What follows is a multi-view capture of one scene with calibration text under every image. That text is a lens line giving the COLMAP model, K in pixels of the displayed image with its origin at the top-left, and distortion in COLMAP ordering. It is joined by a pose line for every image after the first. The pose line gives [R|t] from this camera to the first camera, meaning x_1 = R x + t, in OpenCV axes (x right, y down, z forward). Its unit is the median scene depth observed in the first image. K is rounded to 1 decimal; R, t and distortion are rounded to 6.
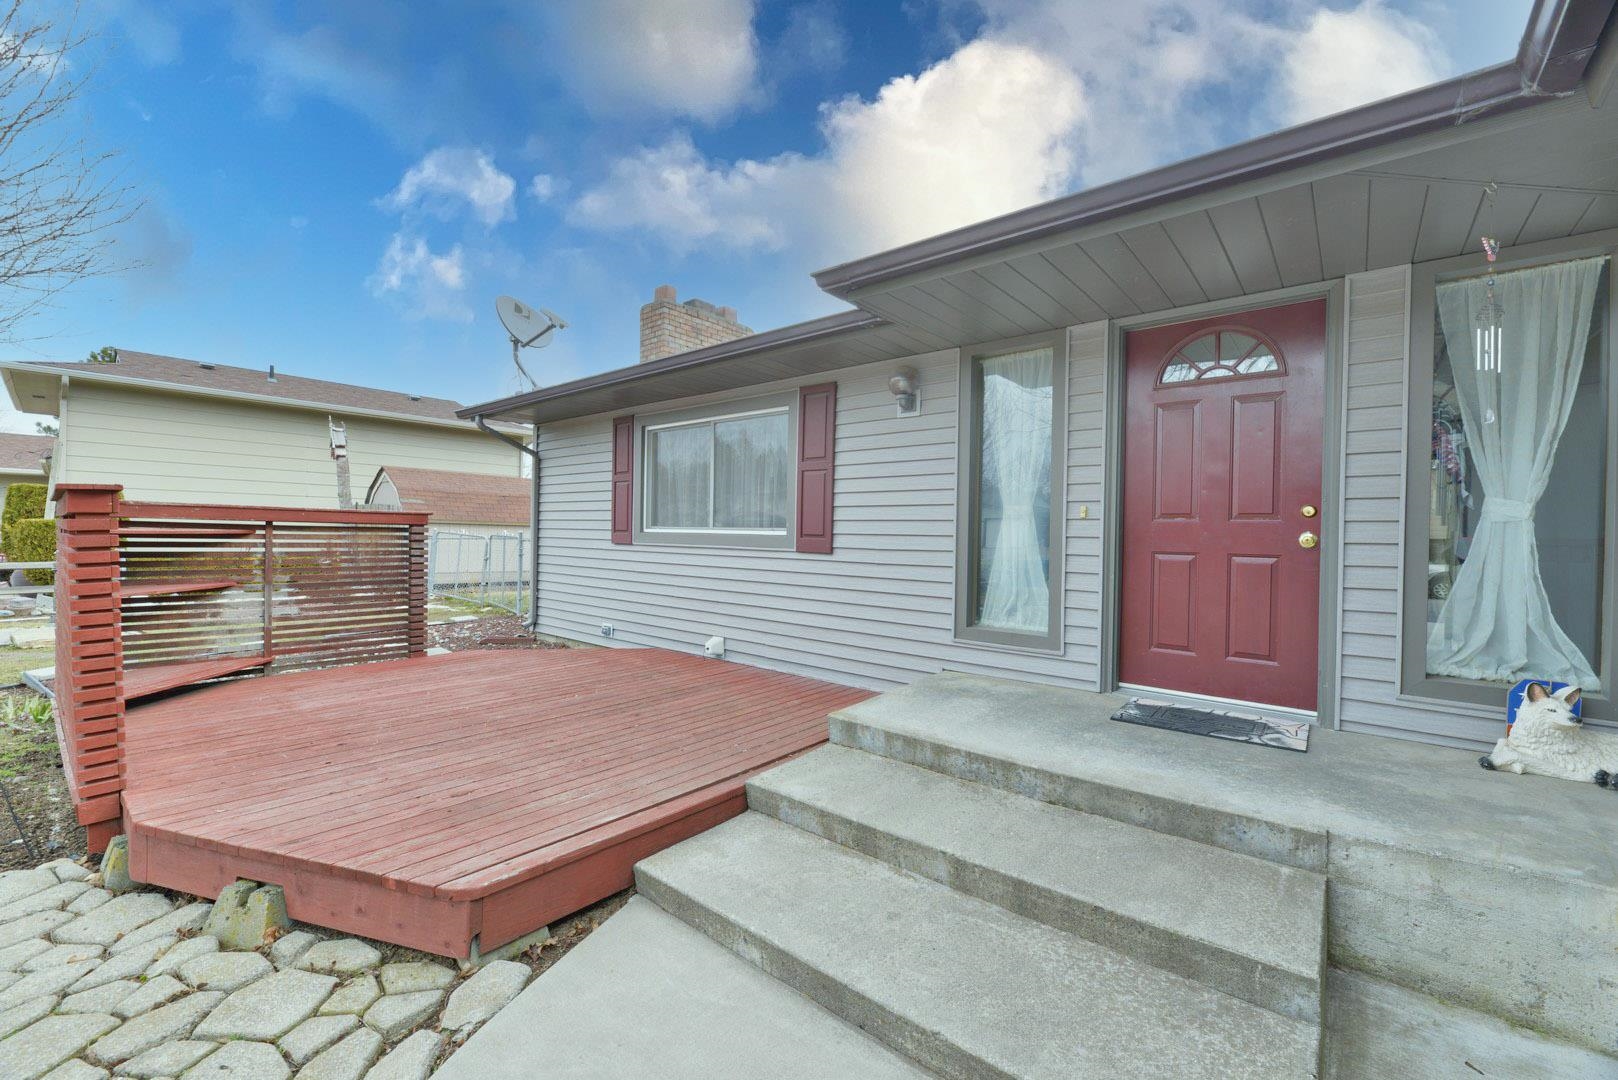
lens RADIAL K [[642.8, 0, 809.5], [0, 642.8, 534.5], [0, 0, 1]] dist [-0.002194, -0.002295]
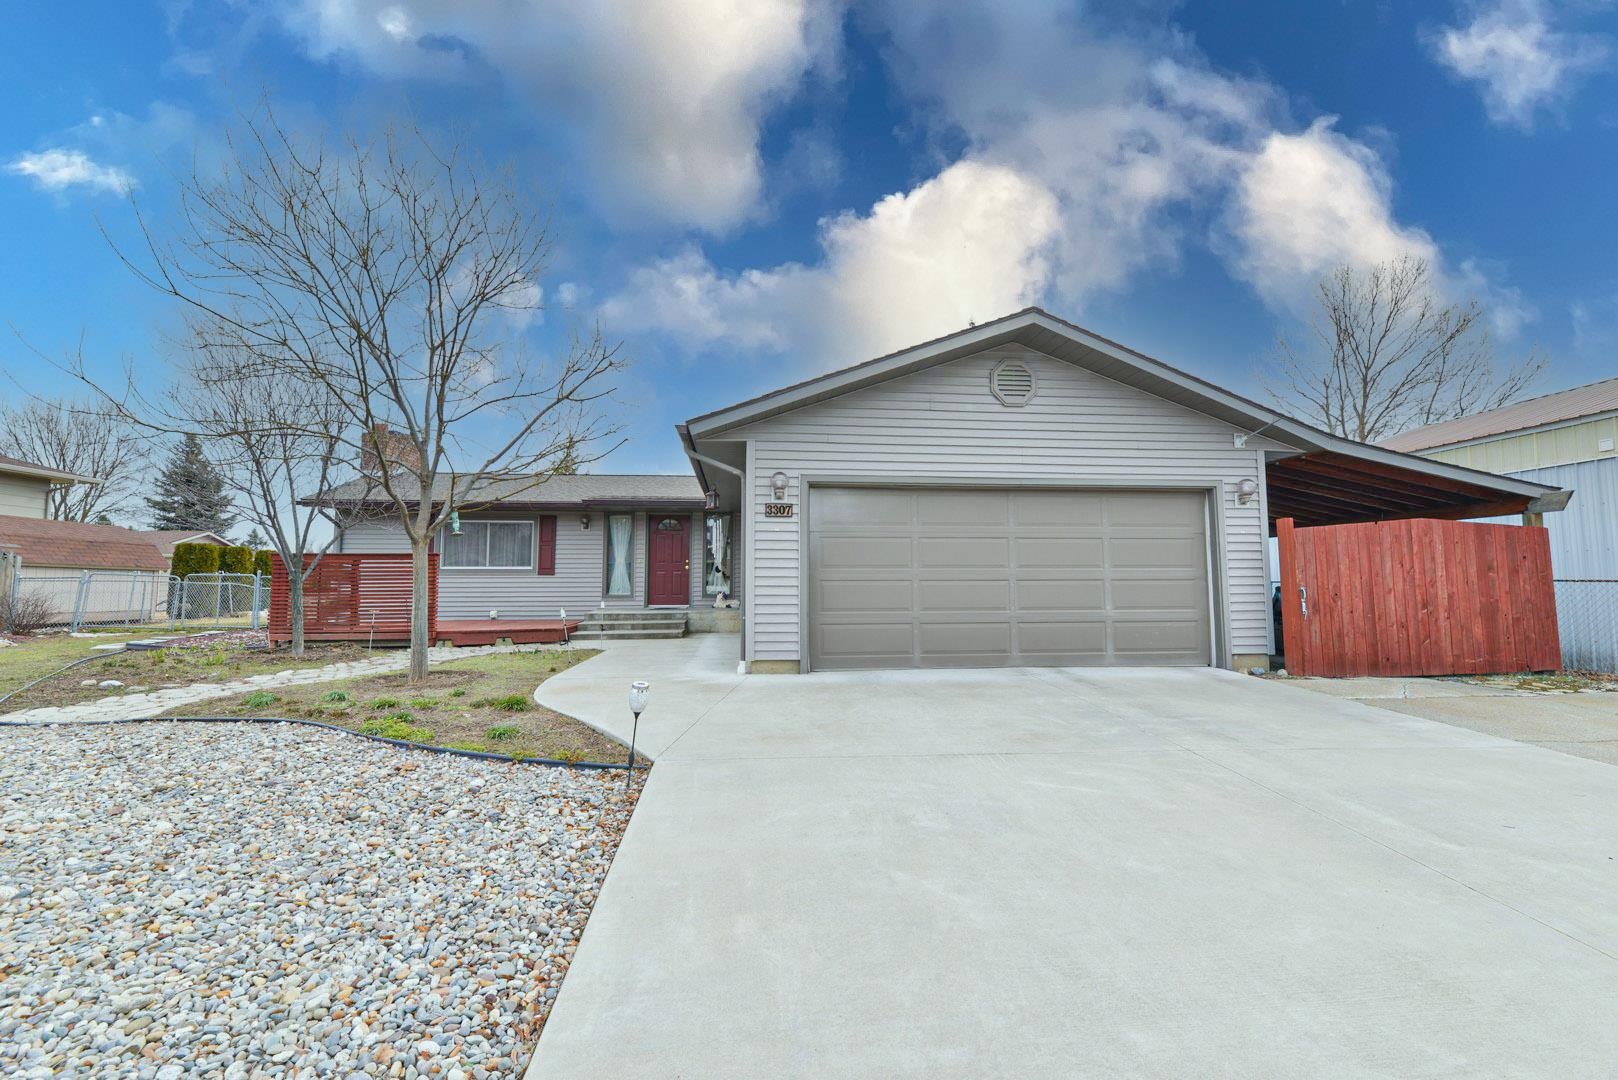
lens RADIAL K [[642.8, 0, 803.9], [0, 642.8, 533.6], [0, 0, 1]] dist [-0.002194, -0.002295]
pose [[0.697662, 0.038824, 0.715374, -1.449185], [0.016105, 0.997428, -0.069838, 0.073911], [-0.716246, 0.060245, 0.695242, -2.099996]]
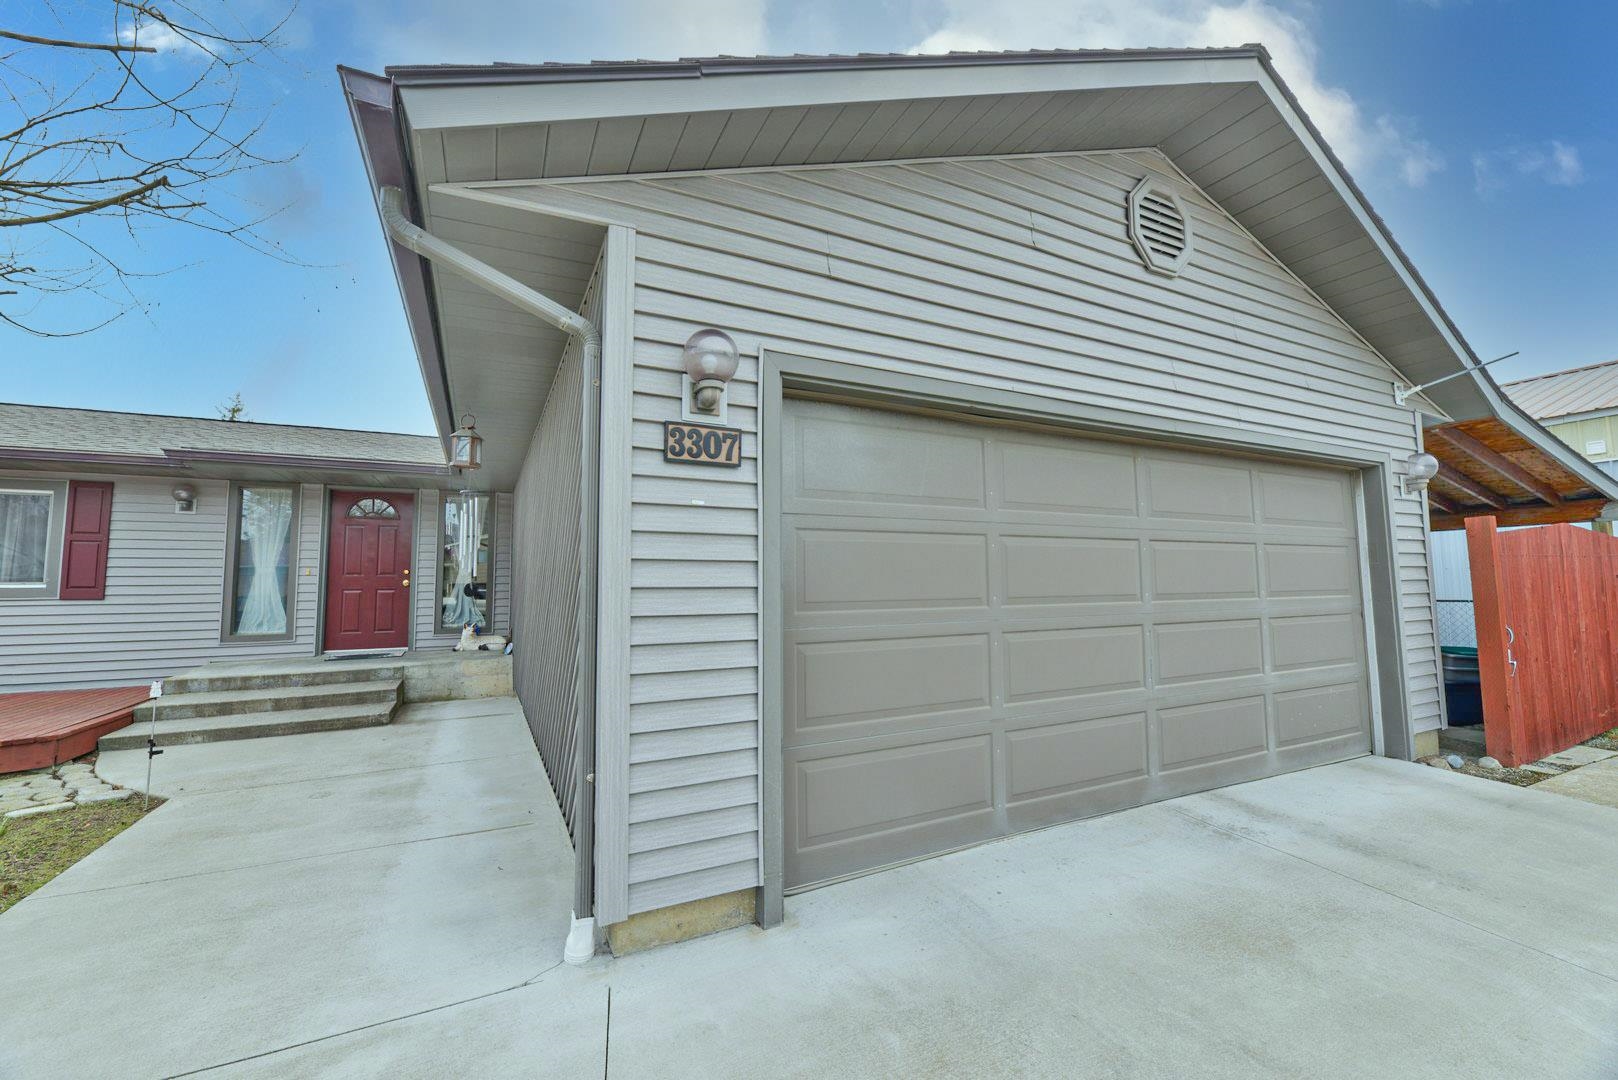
lens RADIAL K [[642.8, 0, 797.3], [0, 642.8, 535.5], [0, 0, 1]] dist [-0.002194, -0.002295]
pose [[0.401243, 0.051336, 0.914532, -0.768435], [0.019819, 0.997708, -0.064701, 0.012038], [-0.915757, 0.044086, 0.399306, -1.176633]]
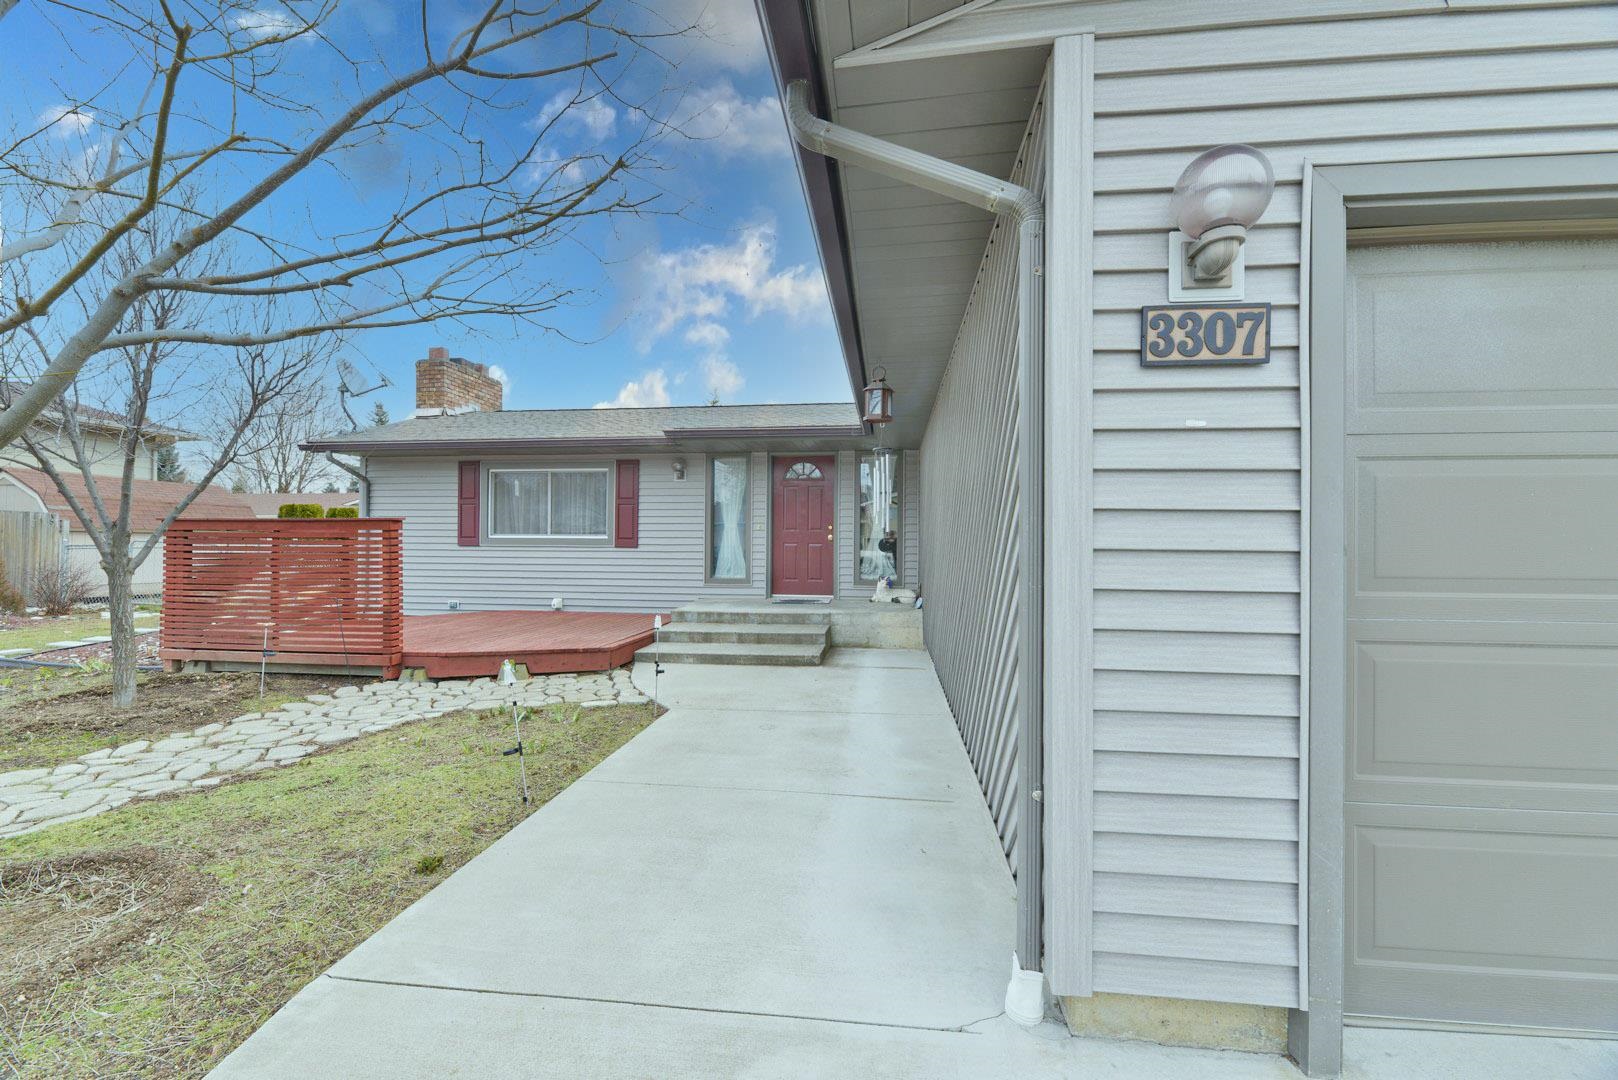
lens RADIAL K [[642.8, 0, 803.4], [0, 642.8, 533.3], [0, 0, 1]] dist [-0.002194, -0.002295]
pose [[0.843189, -0.003355, 0.537608, -0.683833], [0.009578, 0.999916, -0.008781, 0.010192], [-0.537533, 0.012553, 0.843149, -1.064357]]
